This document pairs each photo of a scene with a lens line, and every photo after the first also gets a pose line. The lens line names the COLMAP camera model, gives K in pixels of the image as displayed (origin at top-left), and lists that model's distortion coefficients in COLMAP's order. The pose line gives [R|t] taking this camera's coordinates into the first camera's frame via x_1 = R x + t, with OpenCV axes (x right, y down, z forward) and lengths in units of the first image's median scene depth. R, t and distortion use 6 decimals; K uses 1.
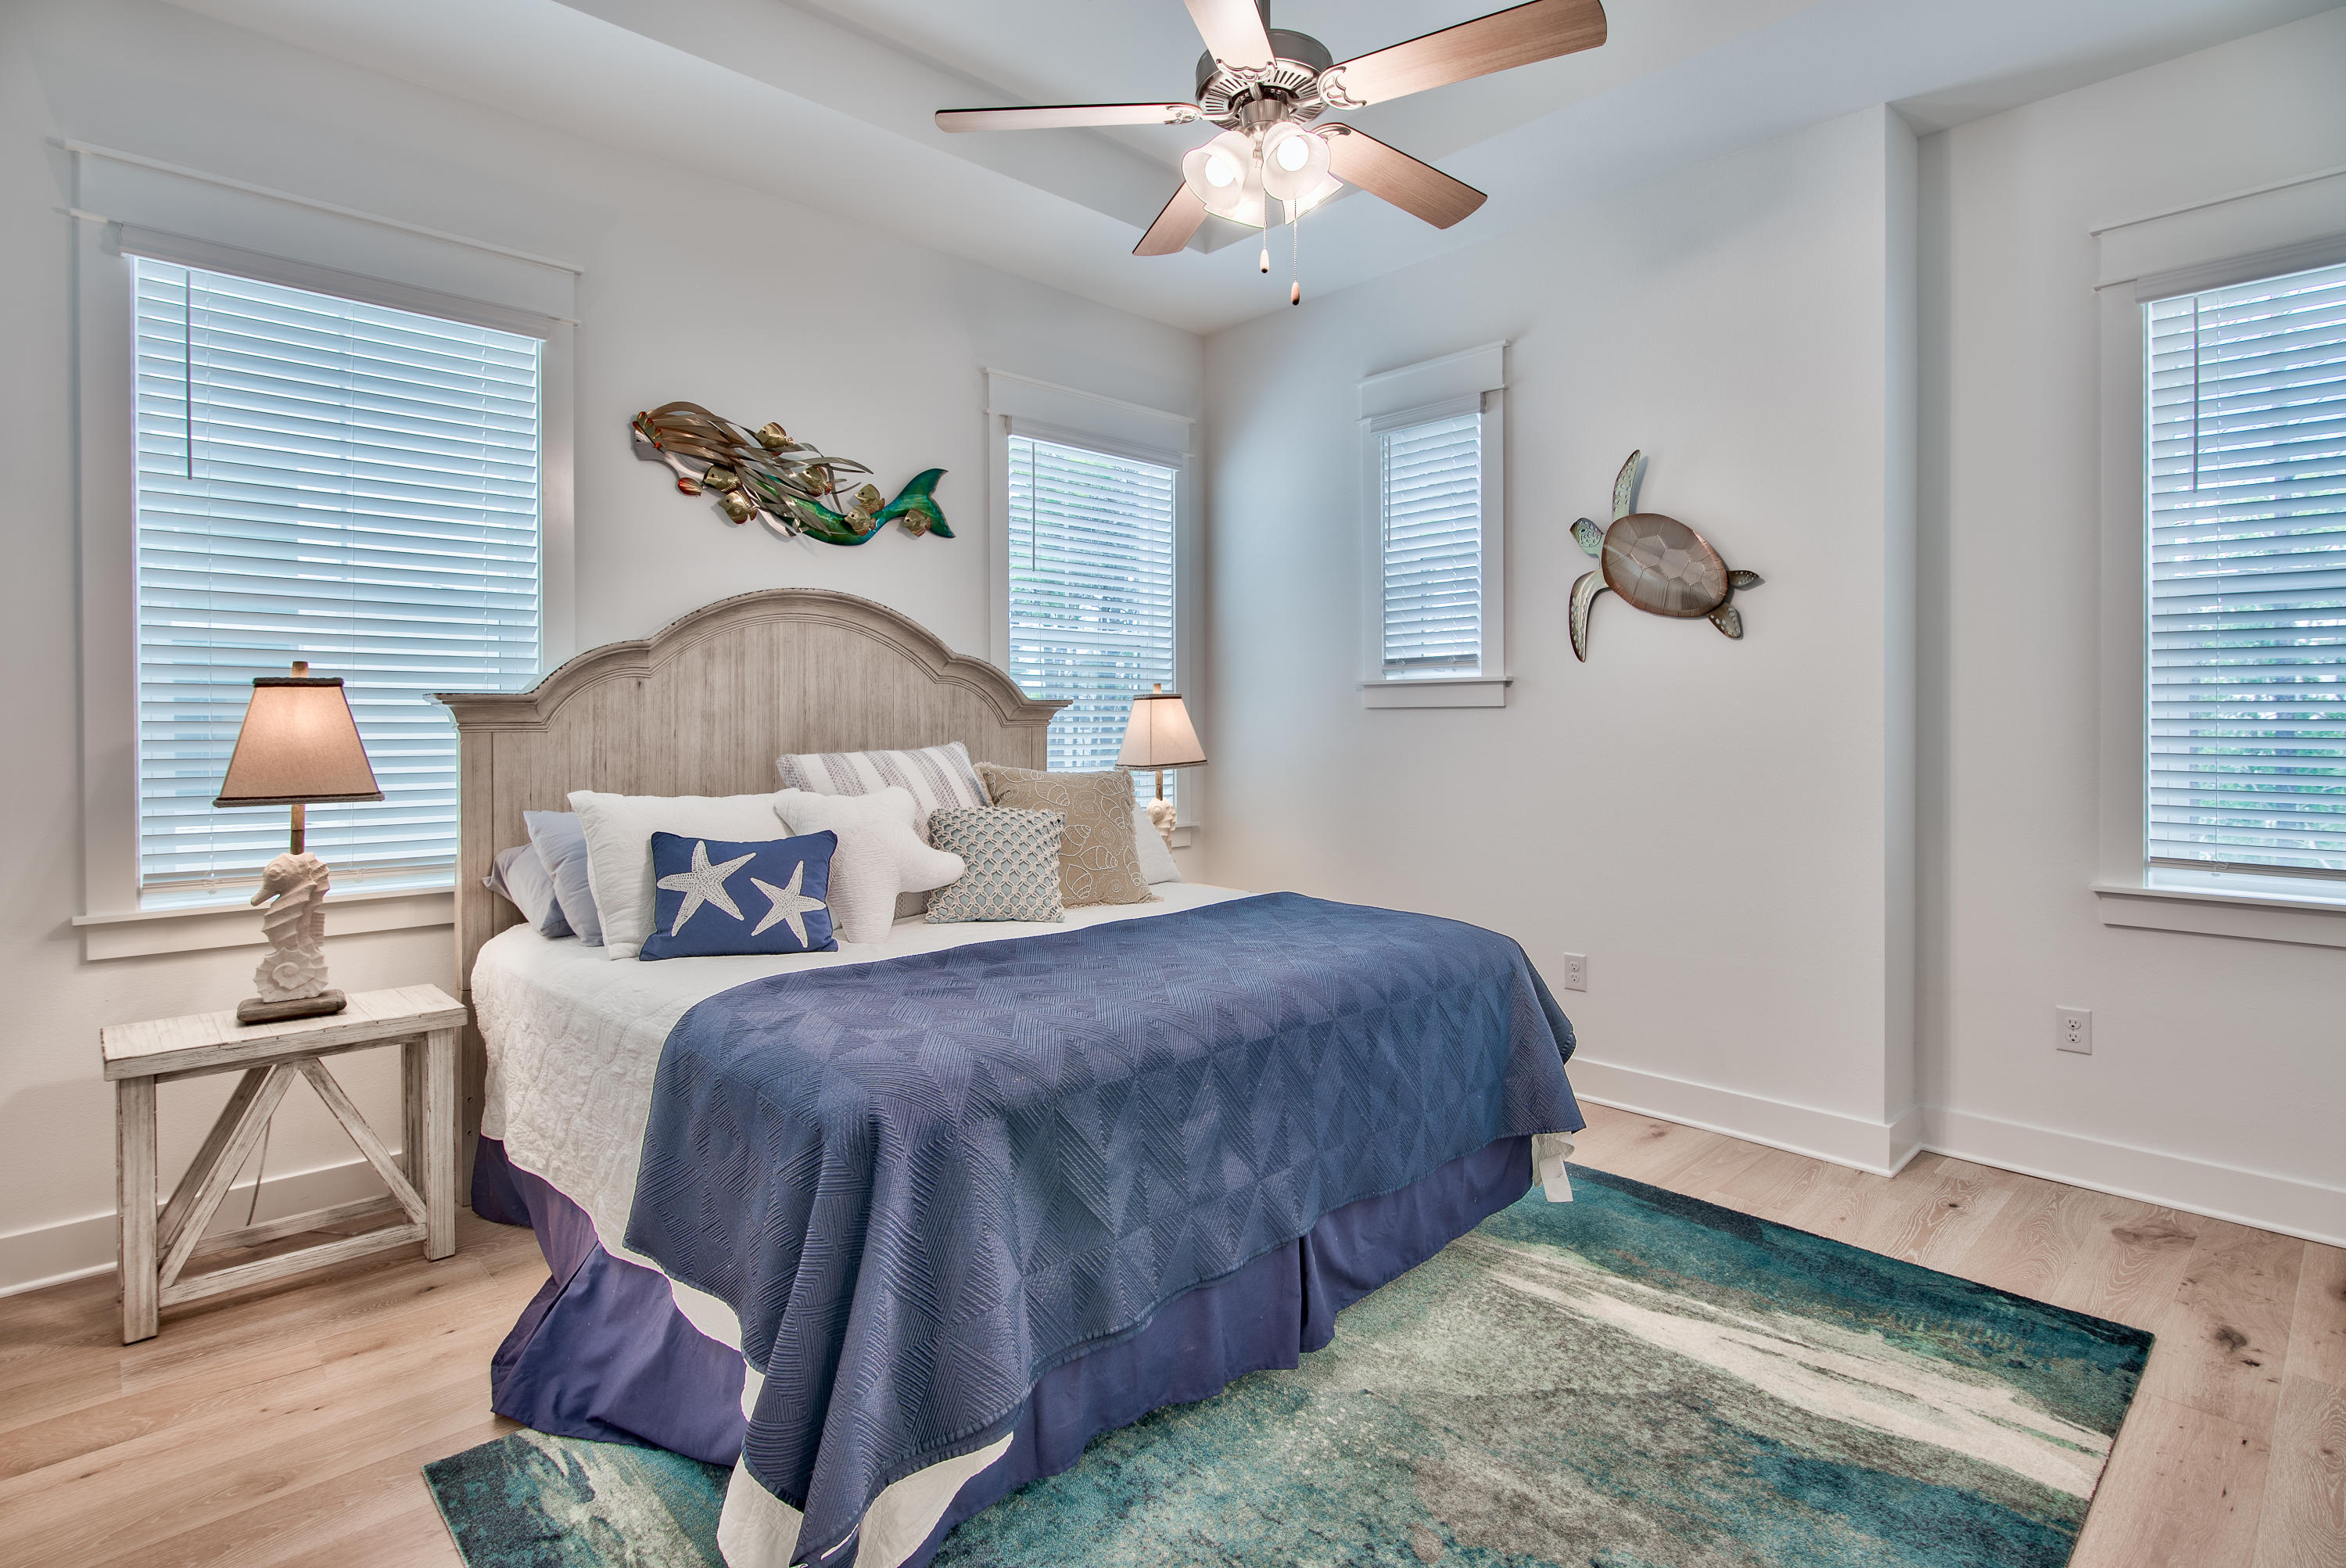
lens RADIAL K [[1144.7, 0, 1167.7], [0, 1144.7, 752.4], [0, 0, 1]] dist [0.004063, 0.000346]
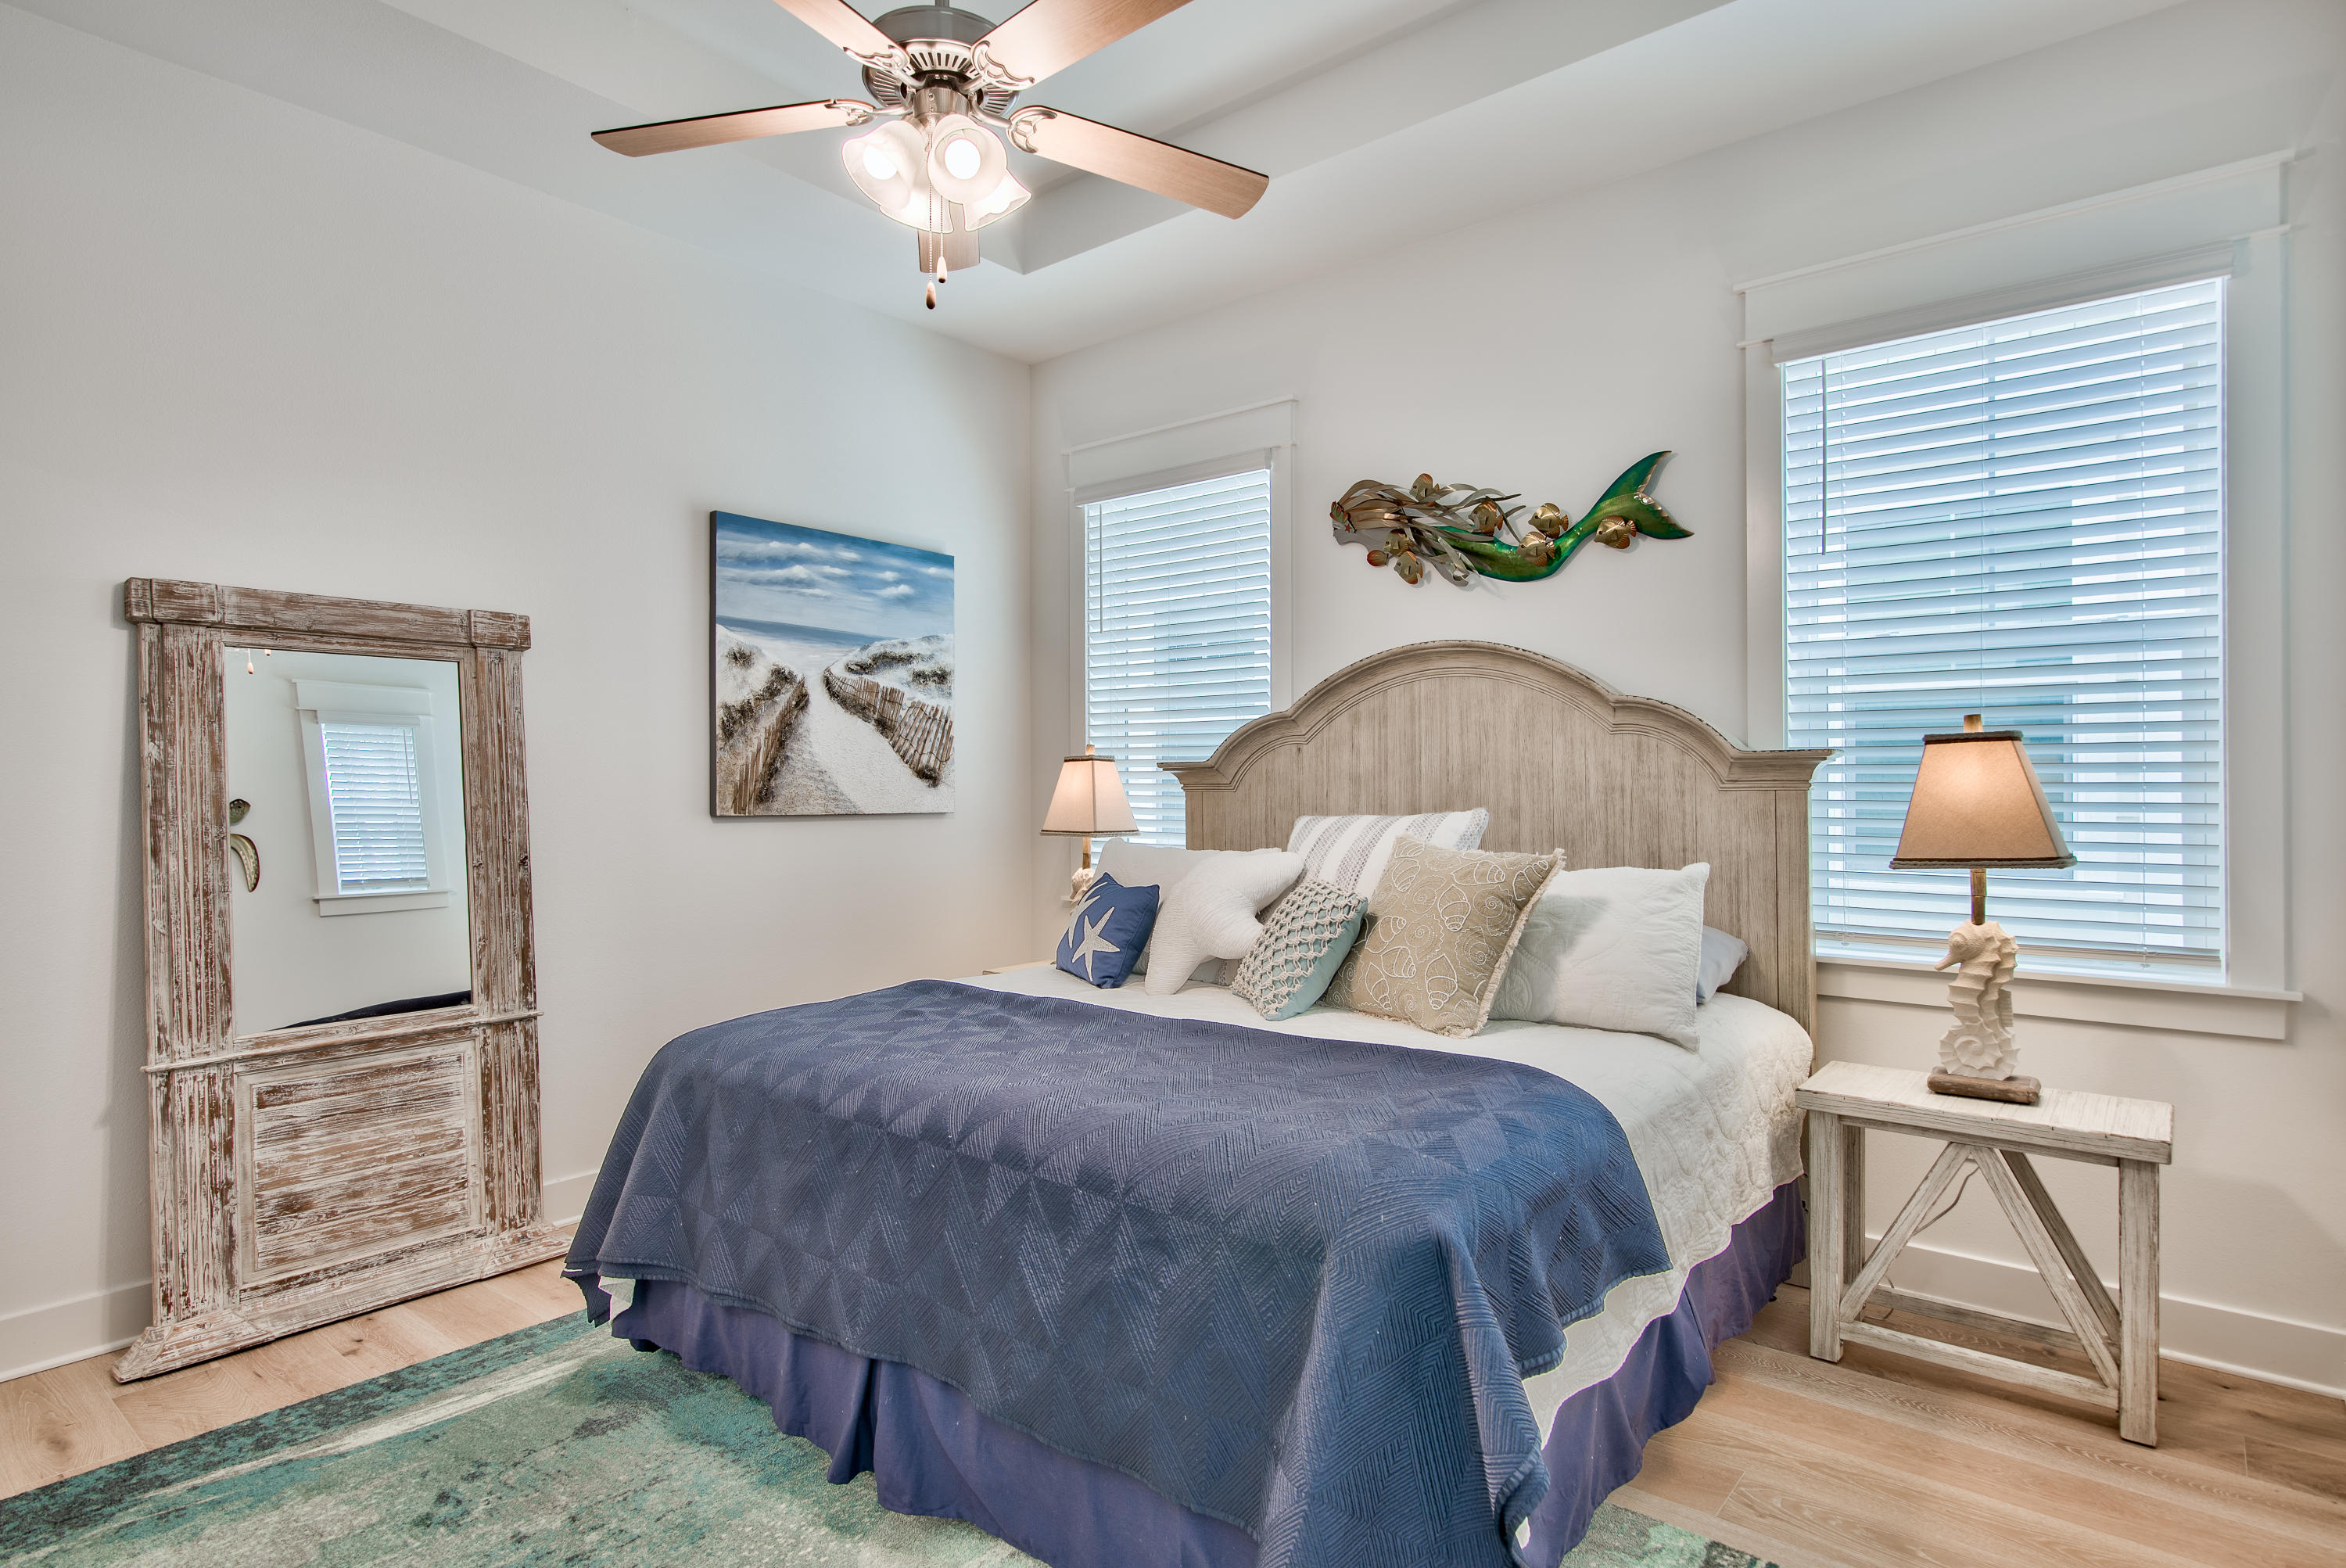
lens RADIAL K [[1329.2, 0, 1168.9], [0, 1329.2, 748.4], [0, 0, 1]] dist [-0.002946, -0.001269]
pose [[0.126270, -0.025009, -0.991681, 0.647222], [-0.023292, 0.999332, -0.028168, -0.017530], [0.991722, 0.026655, 0.125603, 0.570806]]
